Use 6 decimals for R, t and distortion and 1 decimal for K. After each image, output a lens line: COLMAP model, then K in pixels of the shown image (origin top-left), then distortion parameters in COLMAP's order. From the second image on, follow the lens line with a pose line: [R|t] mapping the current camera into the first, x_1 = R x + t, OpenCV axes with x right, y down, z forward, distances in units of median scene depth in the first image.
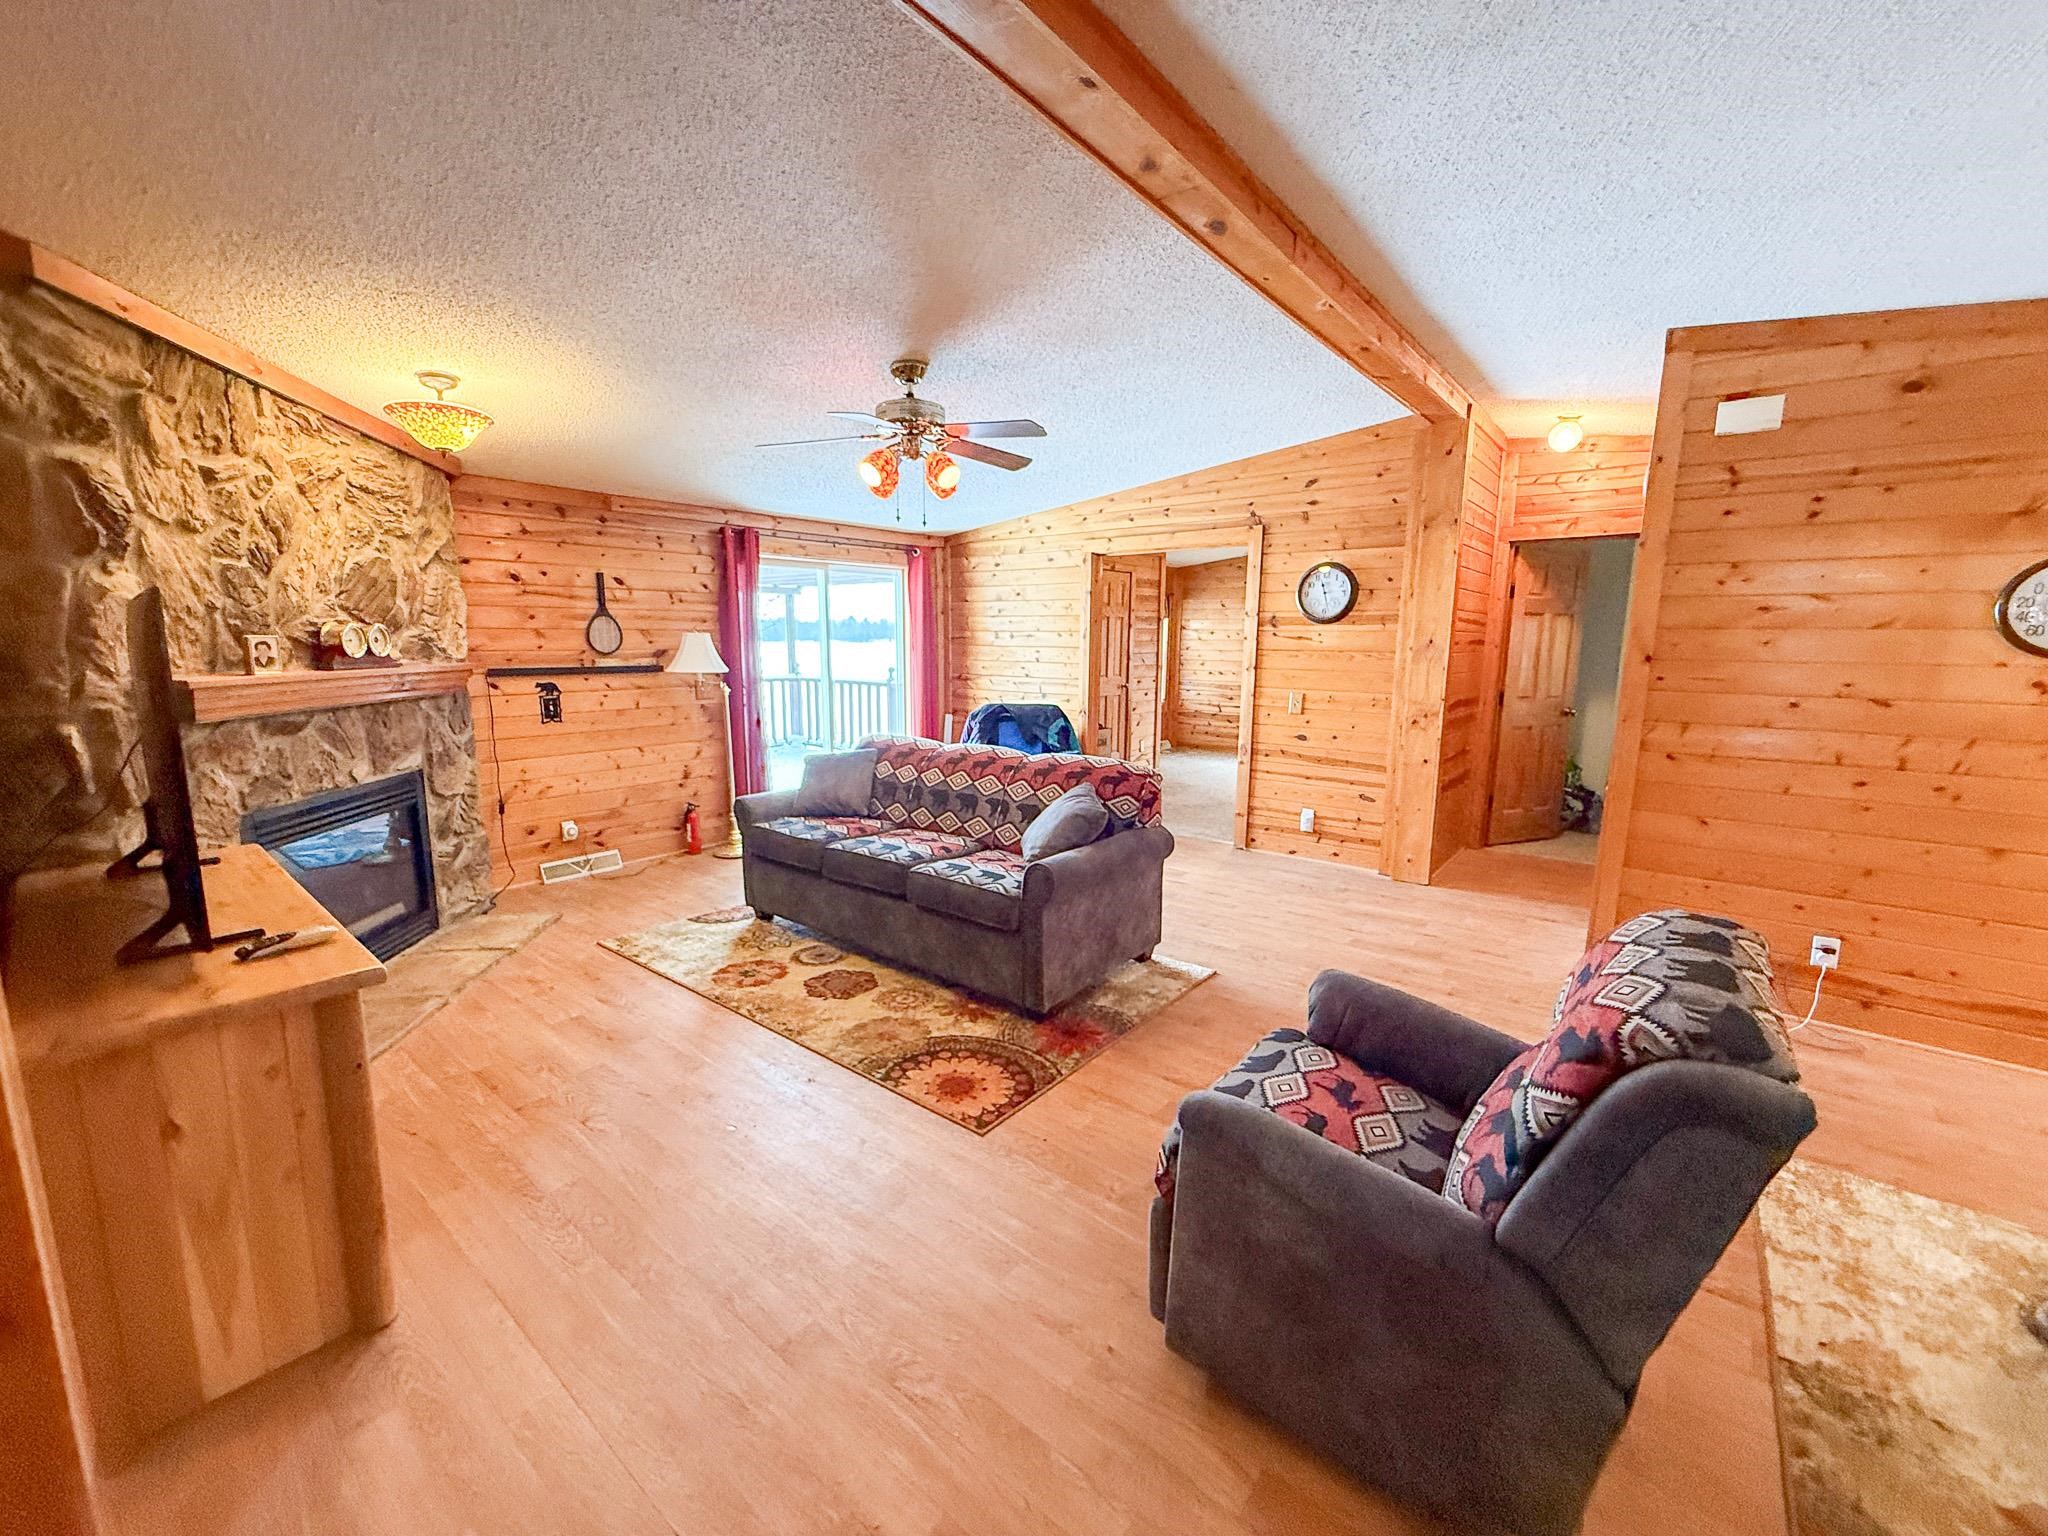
lens RADIAL K [[817.4, 0, 1016.8], [0, 817.4, 764.6], [0, 0, 1]] dist [0.001819, -0.000047]
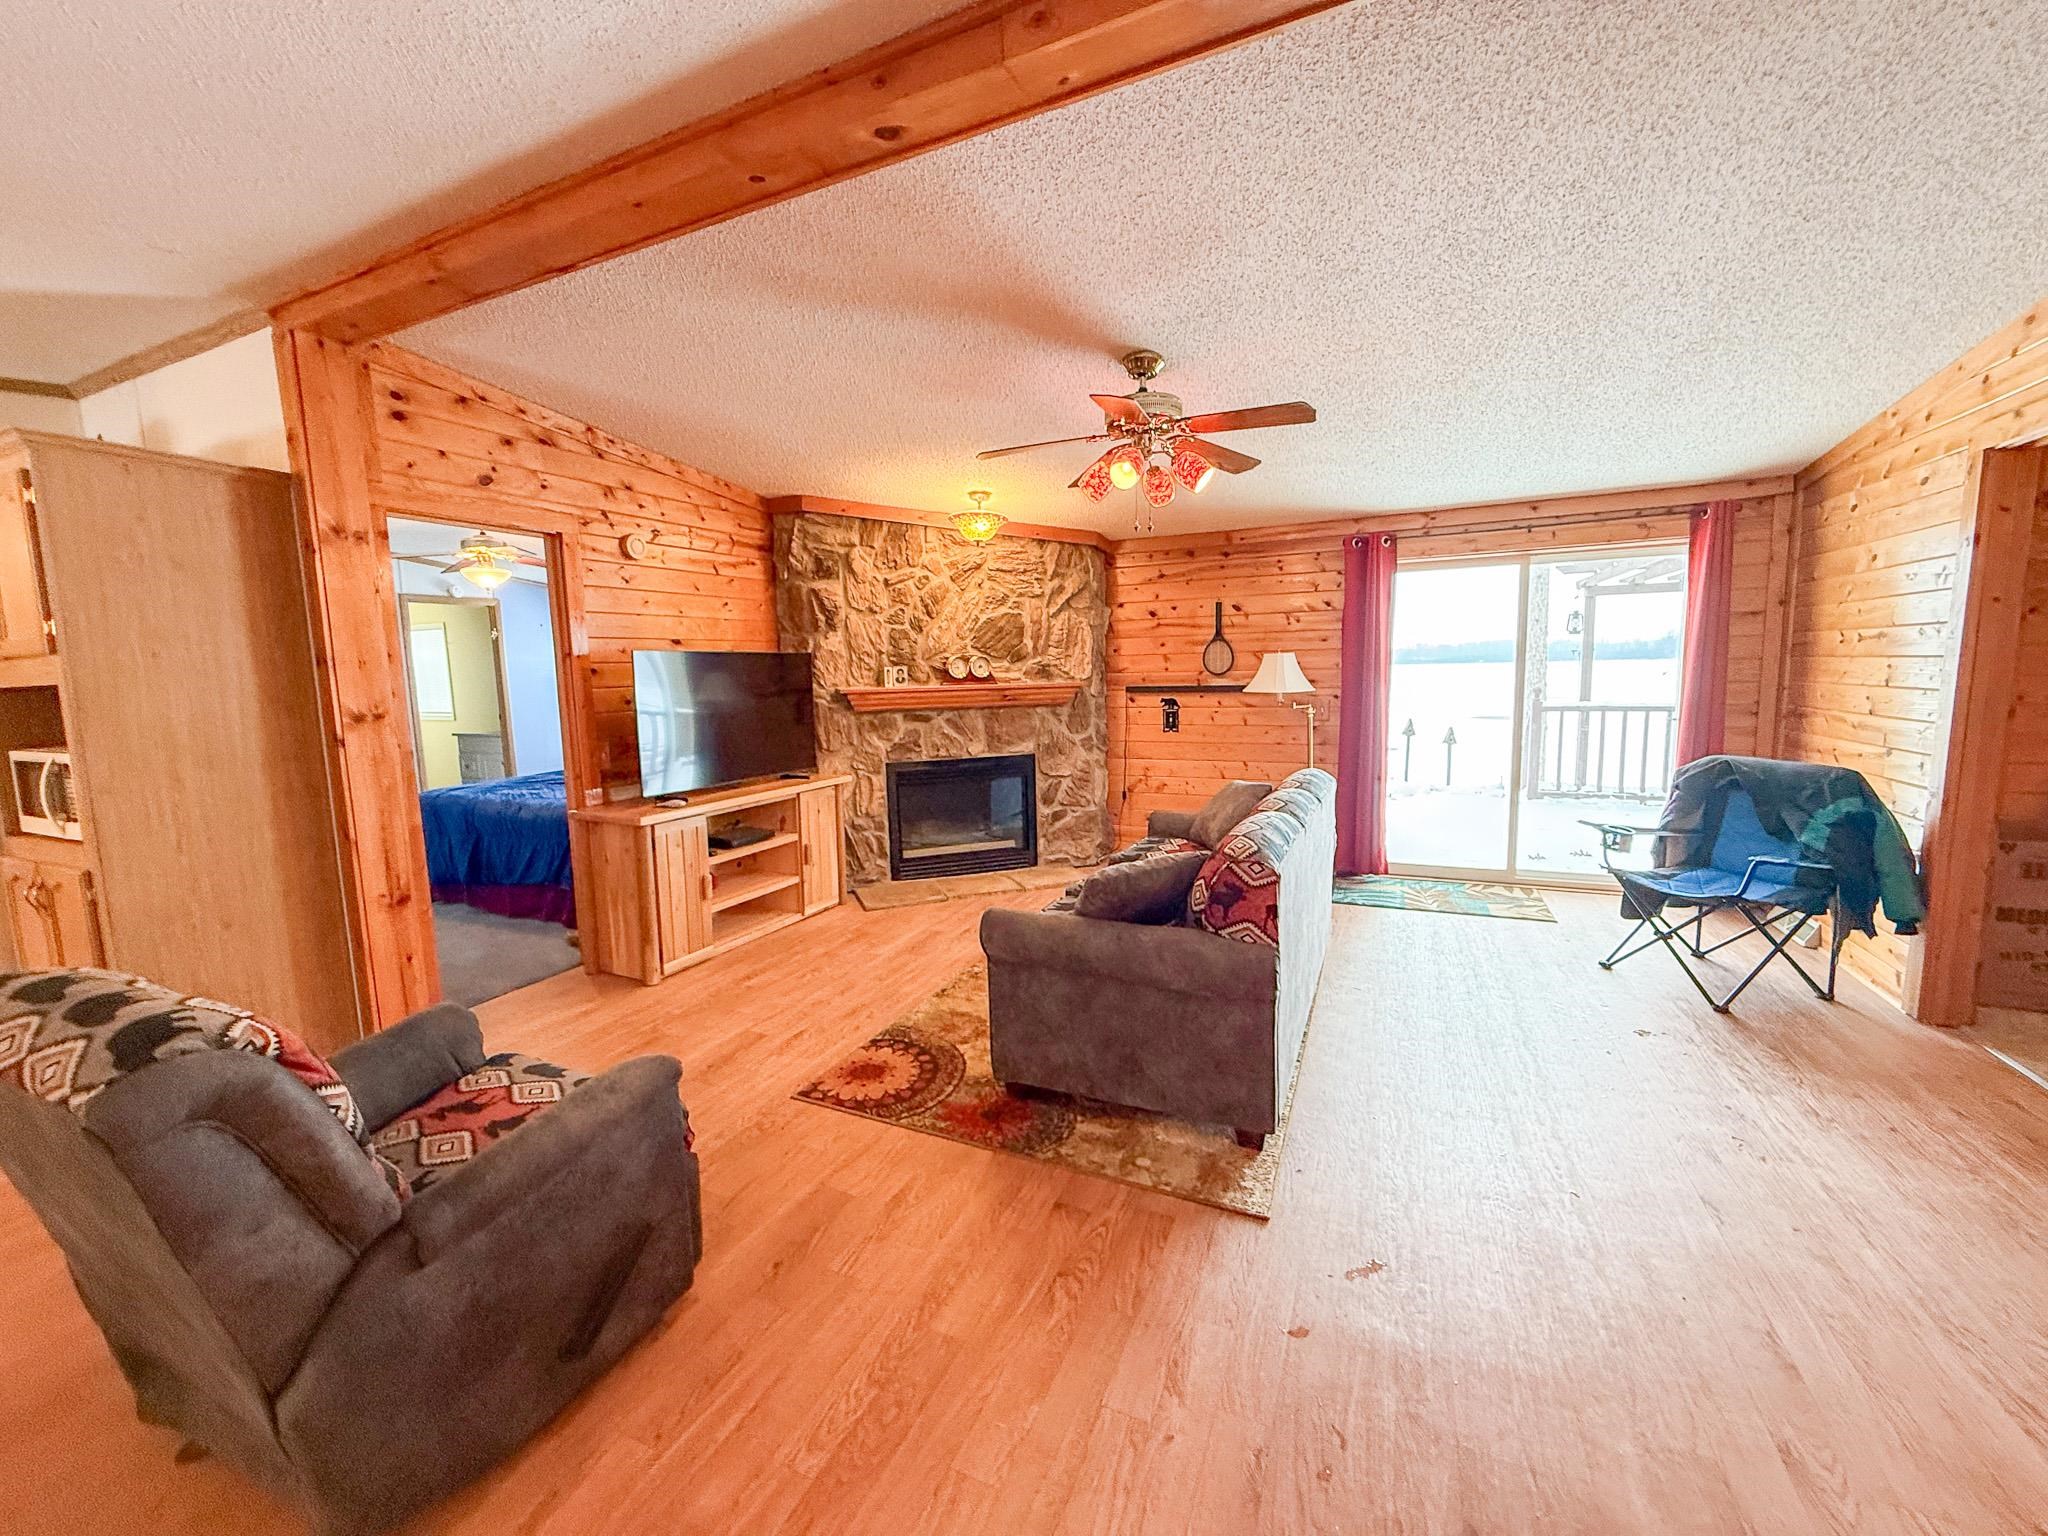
lens RADIAL K [[817.4, 0, 1016.8], [0, 817.4, 764.6], [0, 0, 1]] dist [0.001819, -0.000047]
pose [[0.242717, 0.102320, -0.964686, 0.655908], [-0.125616, 0.989365, 0.073333, -0.076703], [0.961930, 0.103381, 0.252989, 0.586565]]
